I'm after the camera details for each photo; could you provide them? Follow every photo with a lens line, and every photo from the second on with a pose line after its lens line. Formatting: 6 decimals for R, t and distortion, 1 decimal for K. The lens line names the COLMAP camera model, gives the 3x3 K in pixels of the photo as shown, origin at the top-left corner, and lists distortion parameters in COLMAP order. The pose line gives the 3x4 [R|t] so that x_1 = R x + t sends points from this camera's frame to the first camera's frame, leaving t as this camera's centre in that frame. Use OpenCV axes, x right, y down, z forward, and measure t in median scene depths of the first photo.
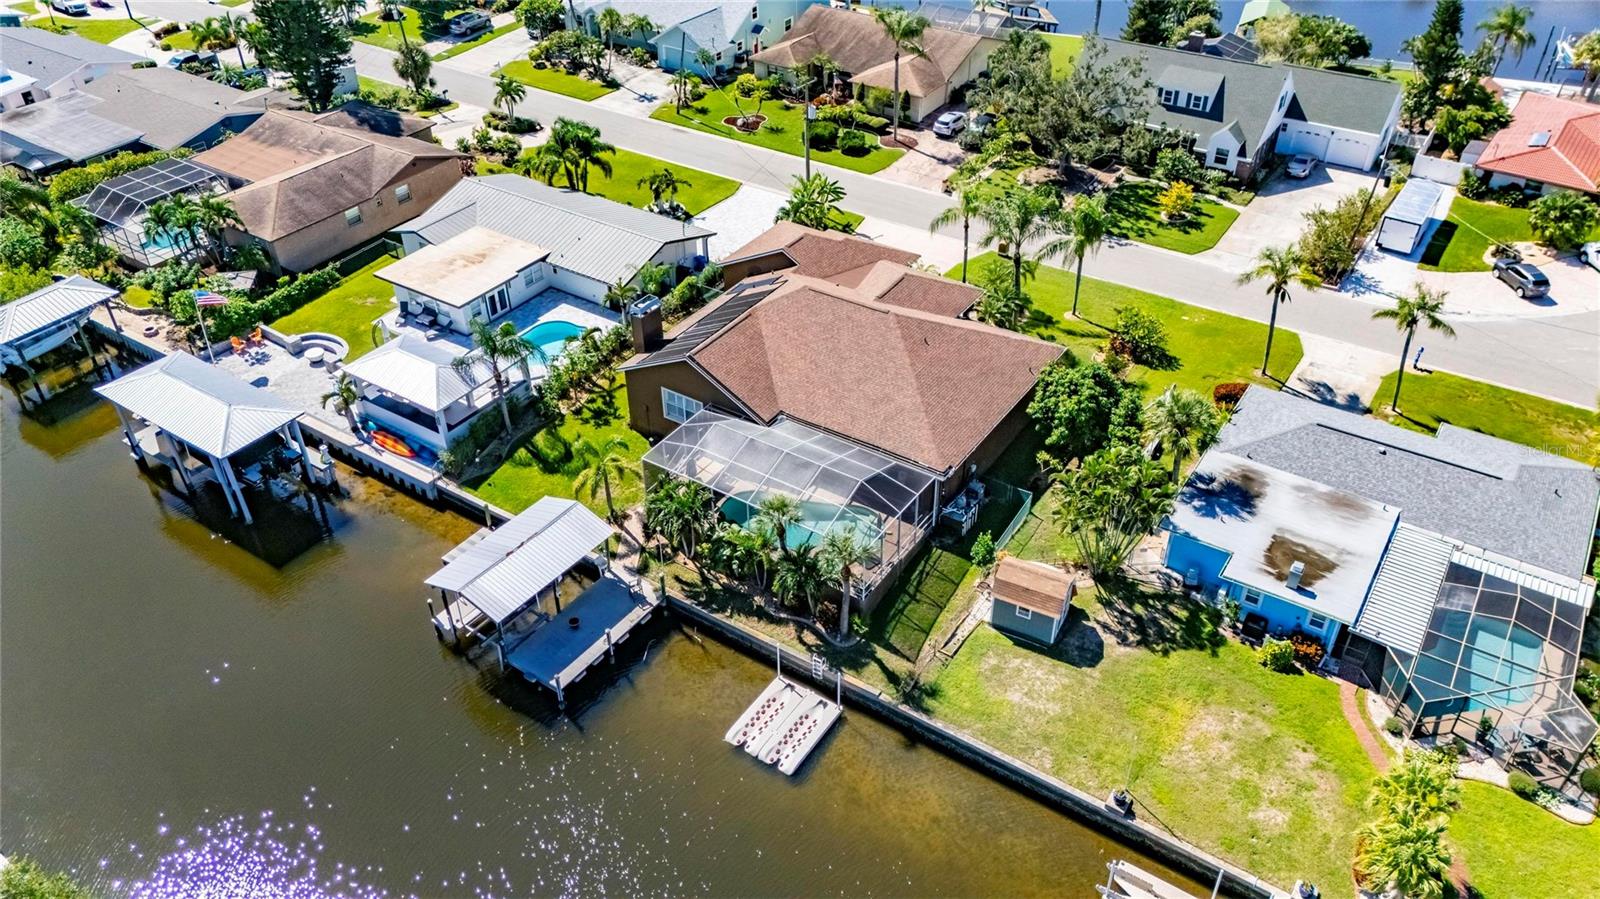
lens RADIAL K [[1178.7, 0, 800.0], [0, 1178.7, 449.5], [0, 0, 1]] dist [0.087326, -0.108354]
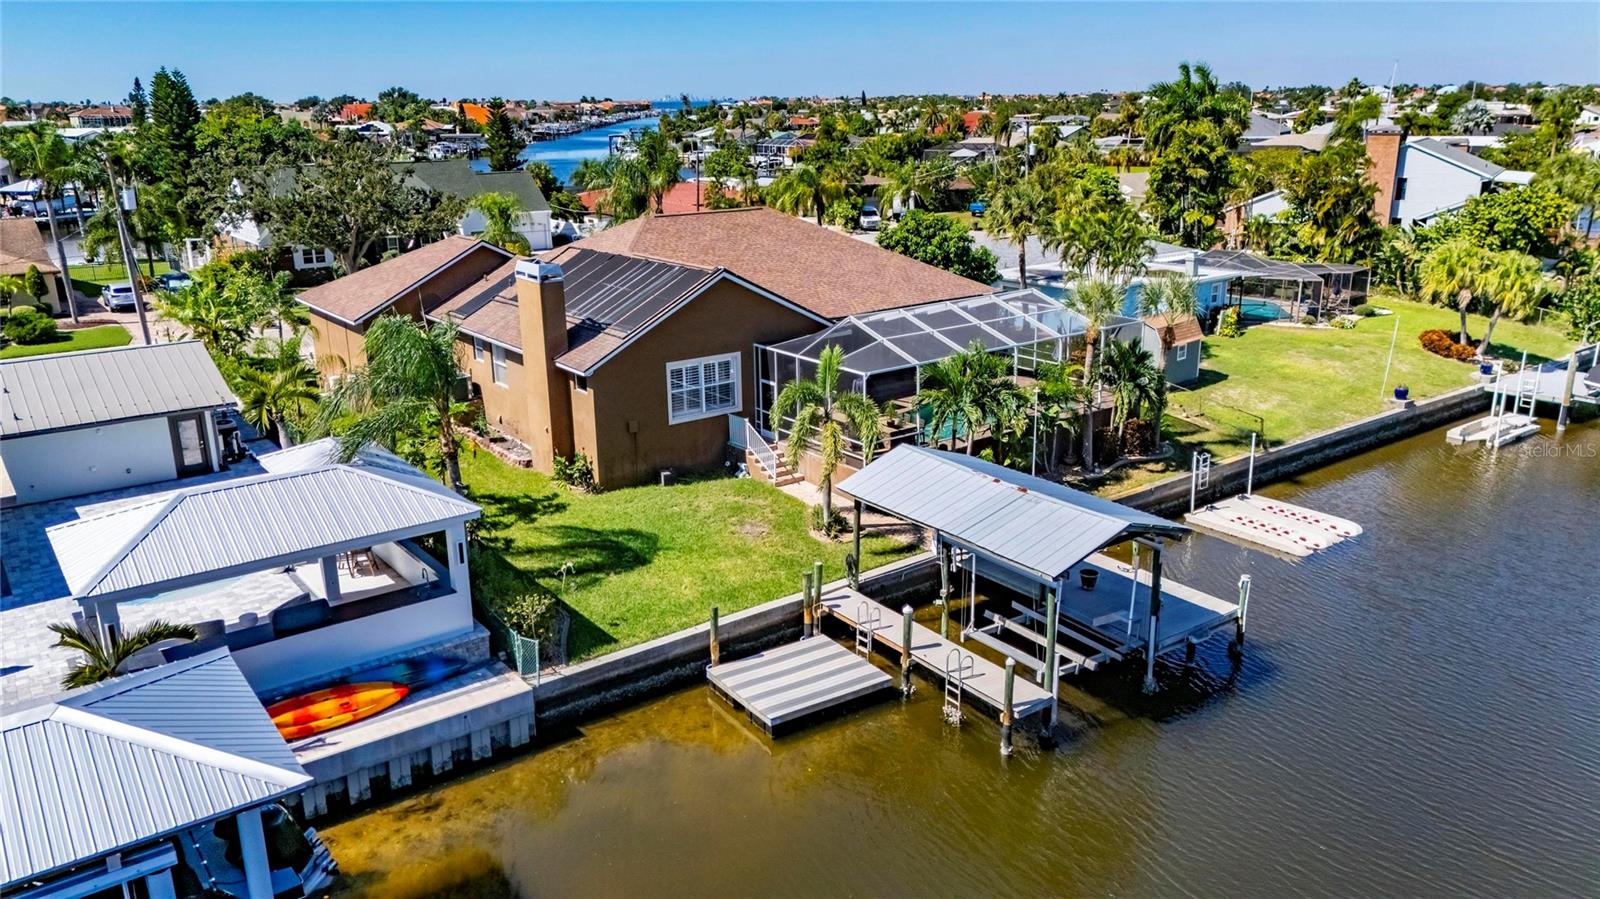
lens RADIAL K [[1178.7, 0, 800.0], [0, 1178.7, 449.5], [0, 0, 1]] dist [0.087326, -0.108354]
pose [[0.329060, -0.265327, 0.906268, -0.721378], [0.568968, 0.821658, 0.033967, -0.000529], [-0.753654, 0.504460, 0.421337, 0.824193]]
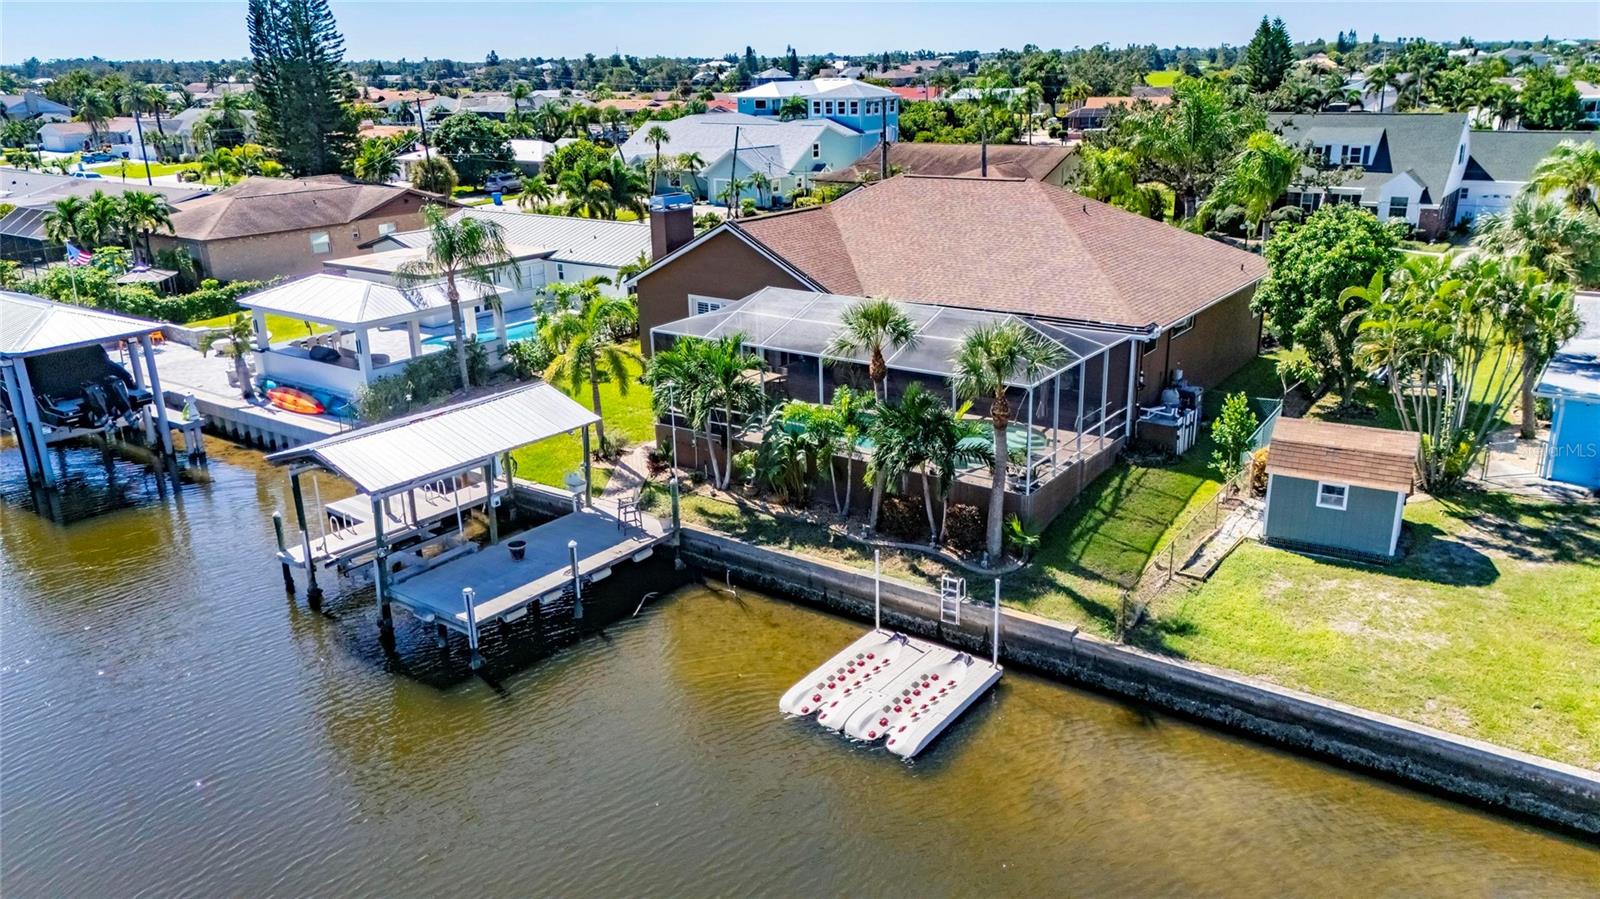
lens RADIAL K [[1178.7, 0, 800.0], [0, 1178.7, 449.5], [0, 0, 1]] dist [0.087326, -0.108354]
pose [[0.999288, 0.002124, -0.037674, -0.032074], [-0.013801, 0.949810, -0.312522, 0.274701], [0.035120, 0.312820, 0.949163, 0.440137]]
